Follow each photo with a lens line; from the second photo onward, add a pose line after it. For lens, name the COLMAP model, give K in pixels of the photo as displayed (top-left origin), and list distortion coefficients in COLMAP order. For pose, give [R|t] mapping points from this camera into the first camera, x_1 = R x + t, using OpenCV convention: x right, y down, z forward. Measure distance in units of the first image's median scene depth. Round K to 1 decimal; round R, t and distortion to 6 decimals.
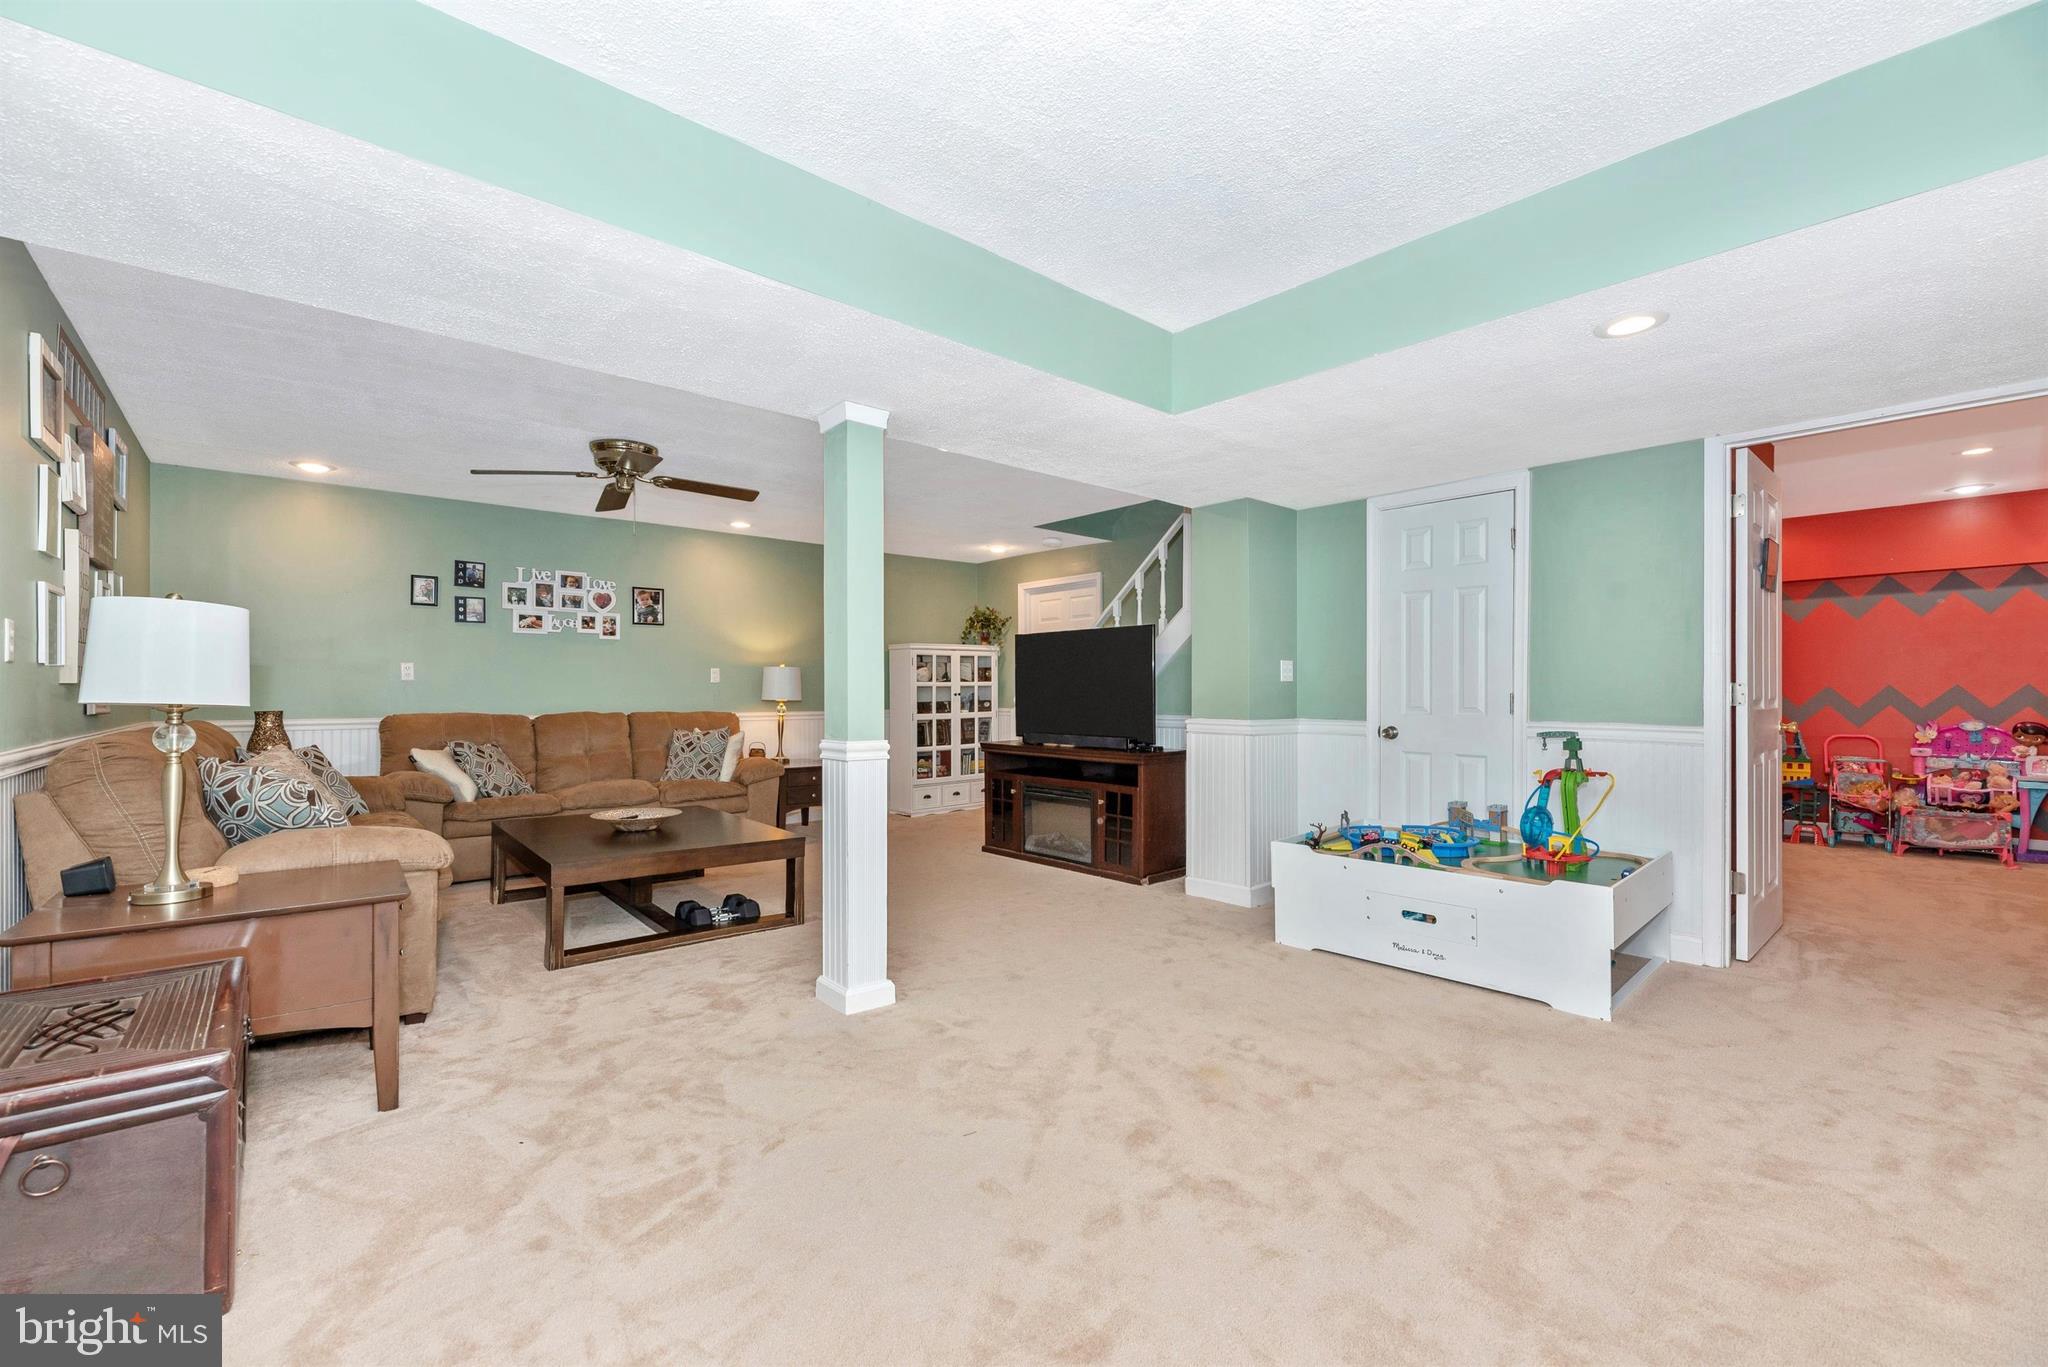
lens RADIAL K [[826.5, 0, 1014.7], [0, 826.5, 691.1], [0, 0, 1]] dist [0.000253, -0.000299]
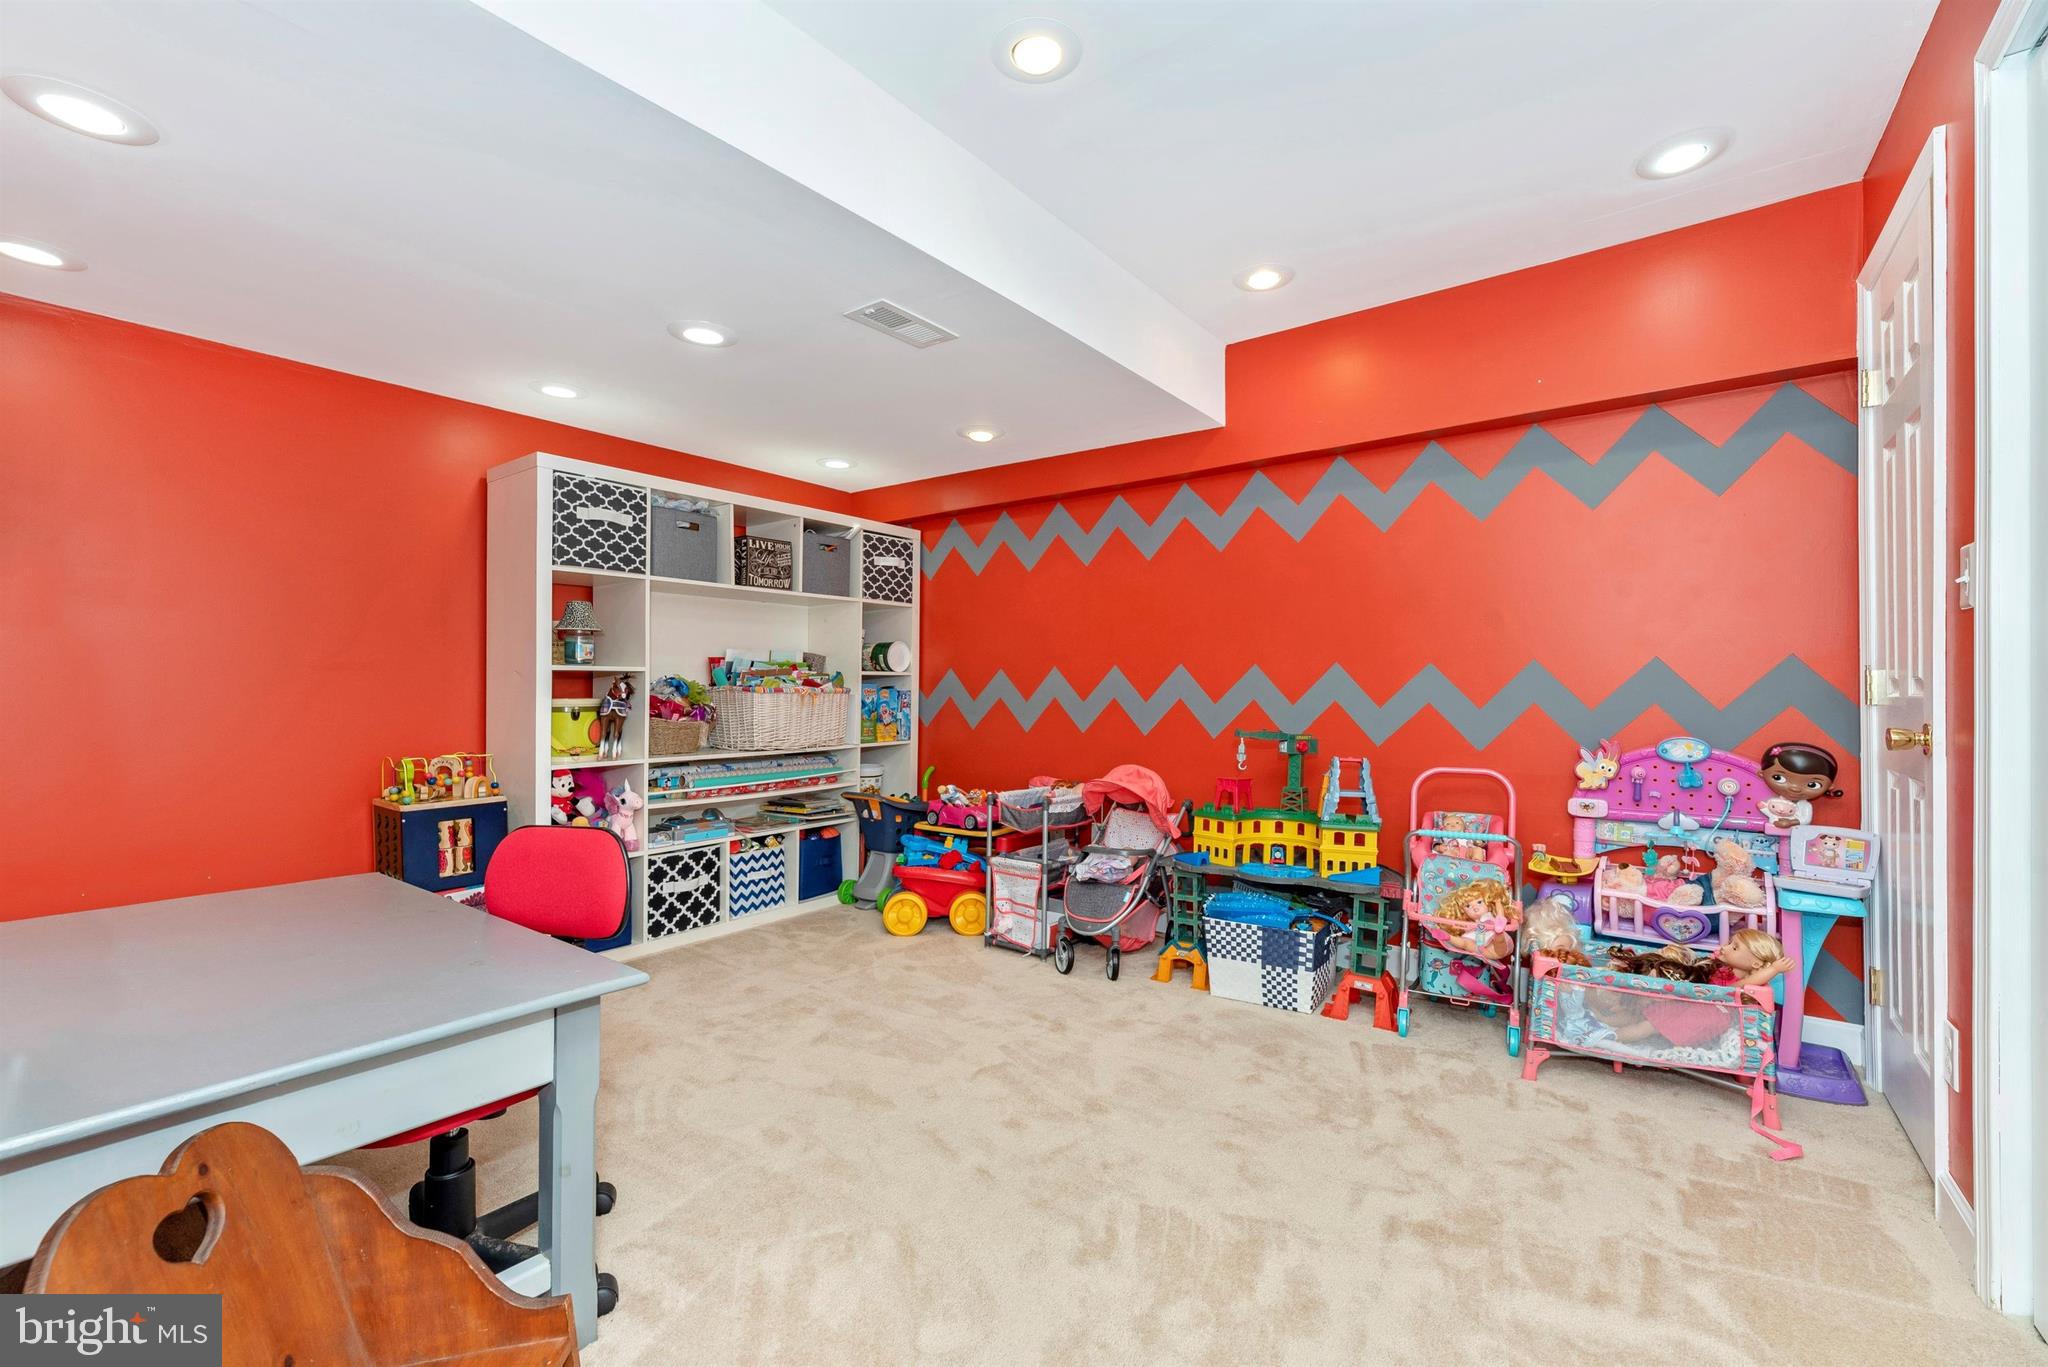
lens RADIAL K [[826.5, 0, 1014.7], [0, 826.5, 691.1], [0, 0, 1]] dist [0.000253, -0.000299]
pose [[0.982450, 0.008052, 0.186350, 0.743939], [-0.007969, 0.999968, -0.001195, 0.014160], [-0.186354, -0.000311, 0.982483, 0.649203]]
